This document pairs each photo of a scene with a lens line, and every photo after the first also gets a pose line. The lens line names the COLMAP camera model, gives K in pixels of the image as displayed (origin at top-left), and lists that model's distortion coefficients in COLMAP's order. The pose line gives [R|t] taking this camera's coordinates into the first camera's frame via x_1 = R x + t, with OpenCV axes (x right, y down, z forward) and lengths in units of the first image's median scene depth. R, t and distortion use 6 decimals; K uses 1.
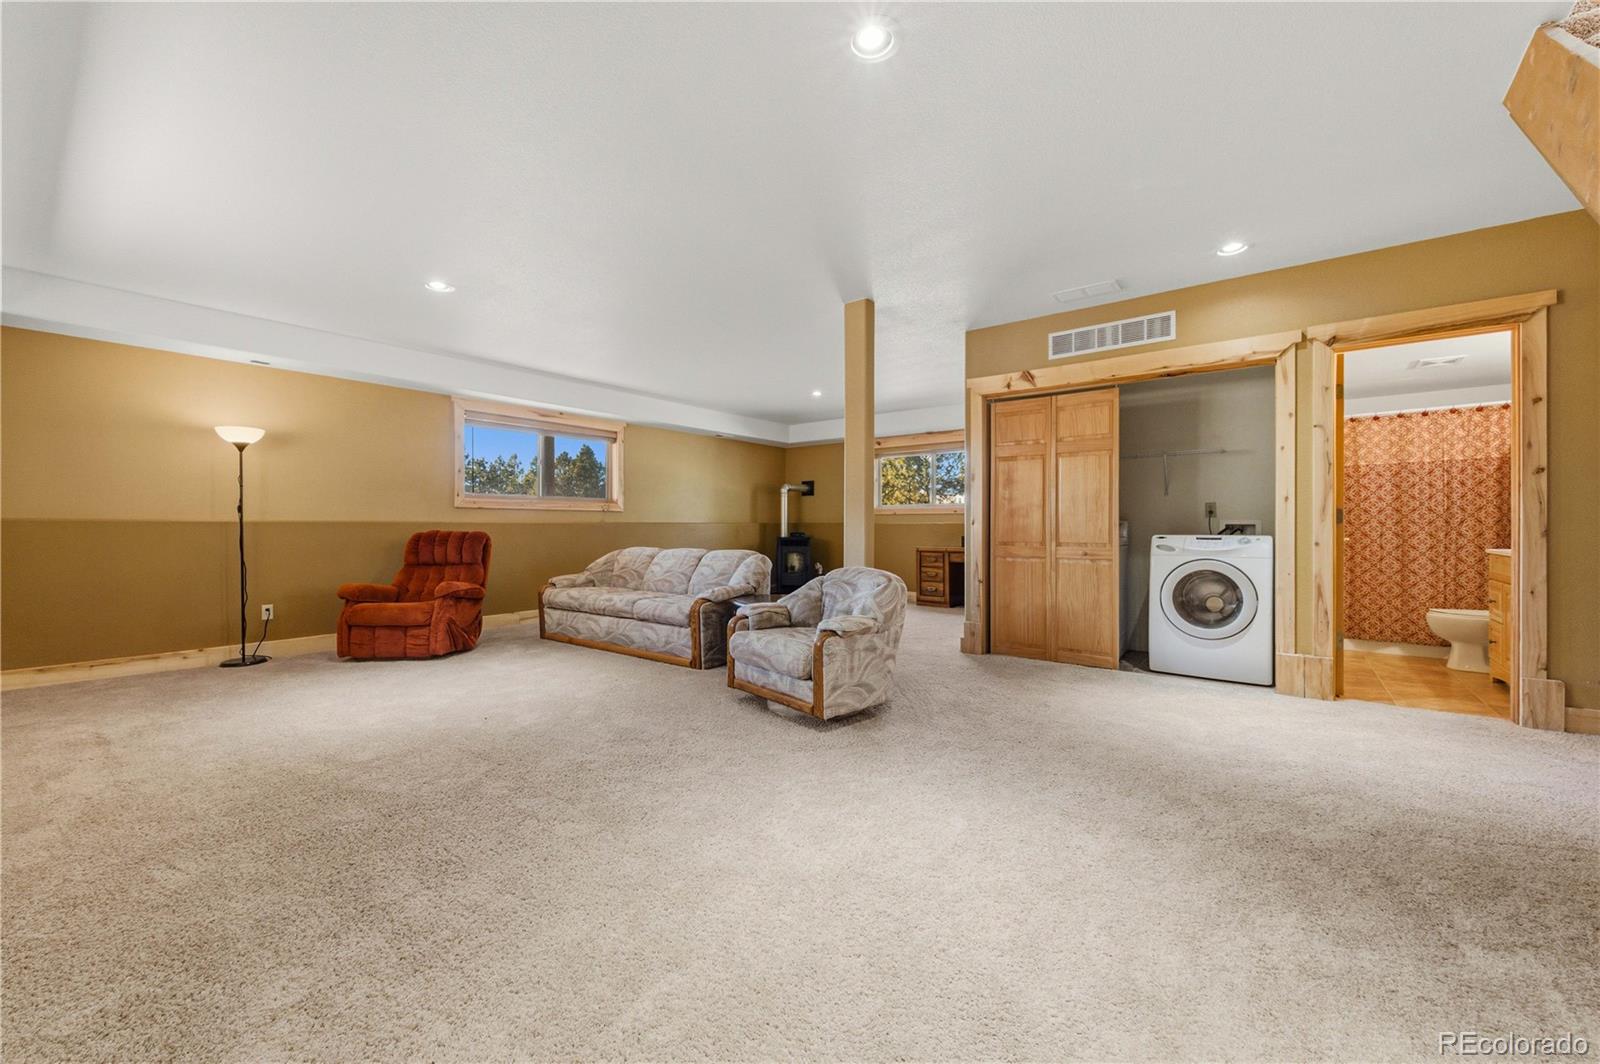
lens RADIAL K [[627.0, 0, 807.2], [0, 627.0, 528.9], [0, 0, 1]] dist [0.004567, -0.001354]
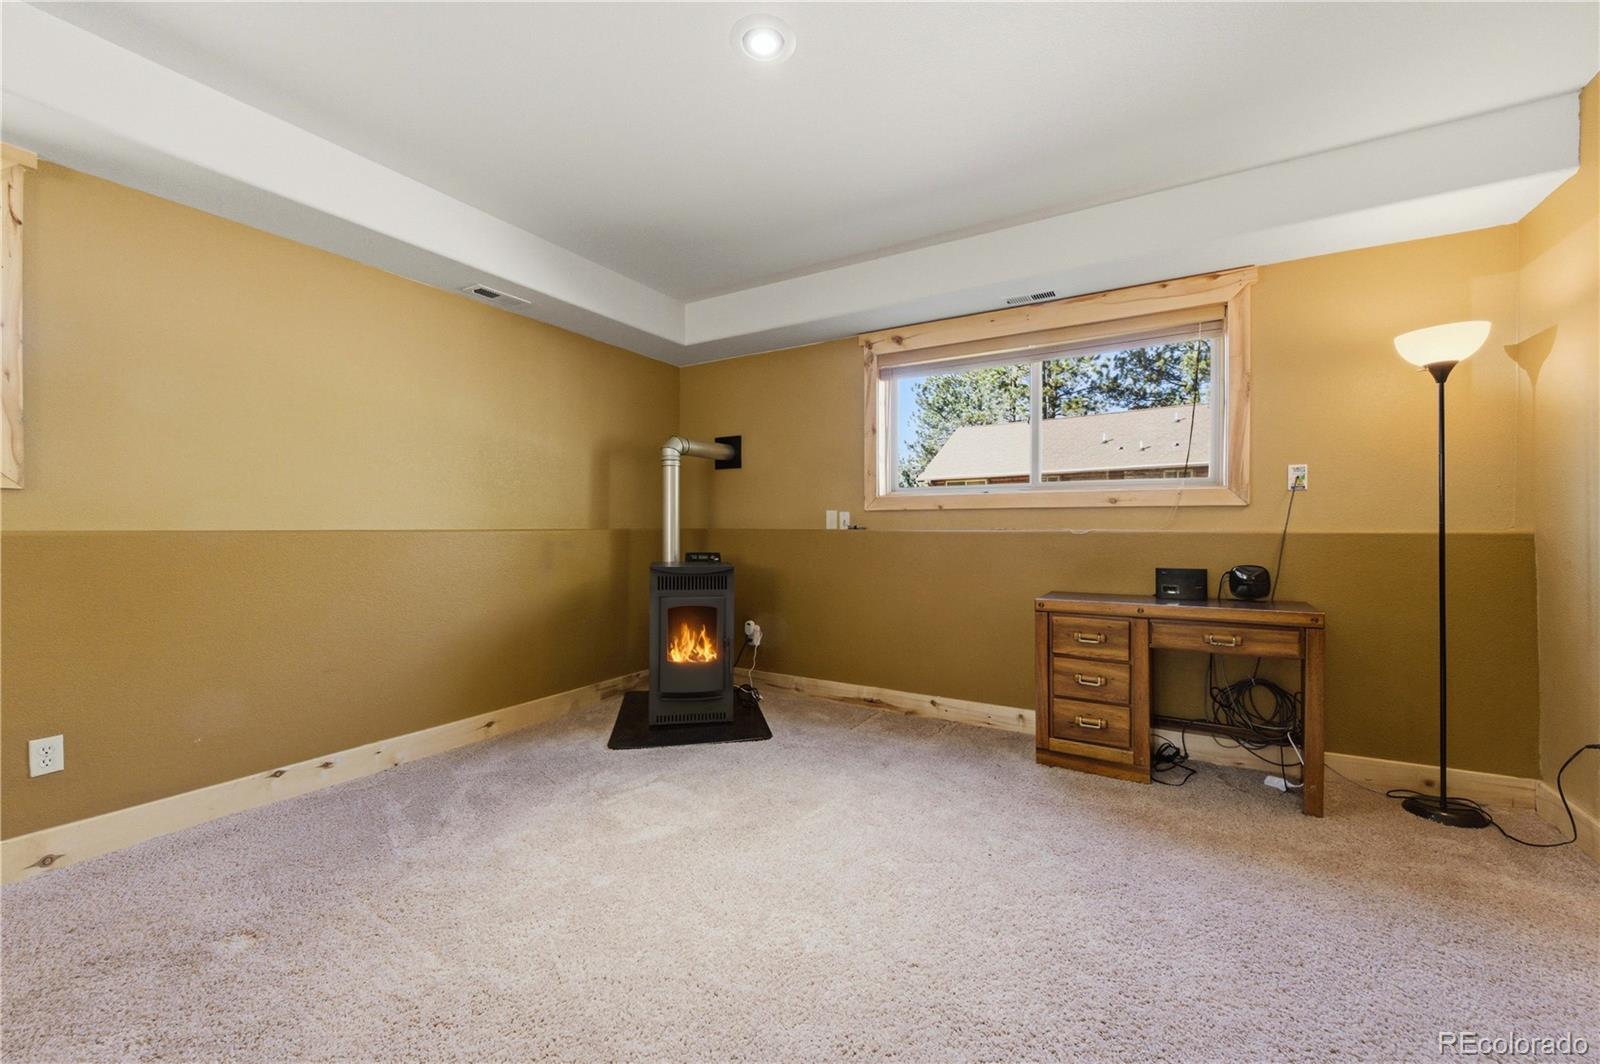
lens RADIAL K [[627.0, 0, 798.0], [0, 627.0, 529.0], [0, 0, 1]] dist [0.004567, -0.001354]
pose [[0.994401, -0.000538, 0.105675, 0.003065], [0.001177, 0.999981, -0.005986, -0.007215], [-0.105670, 0.006077, 0.994383, 0.569449]]
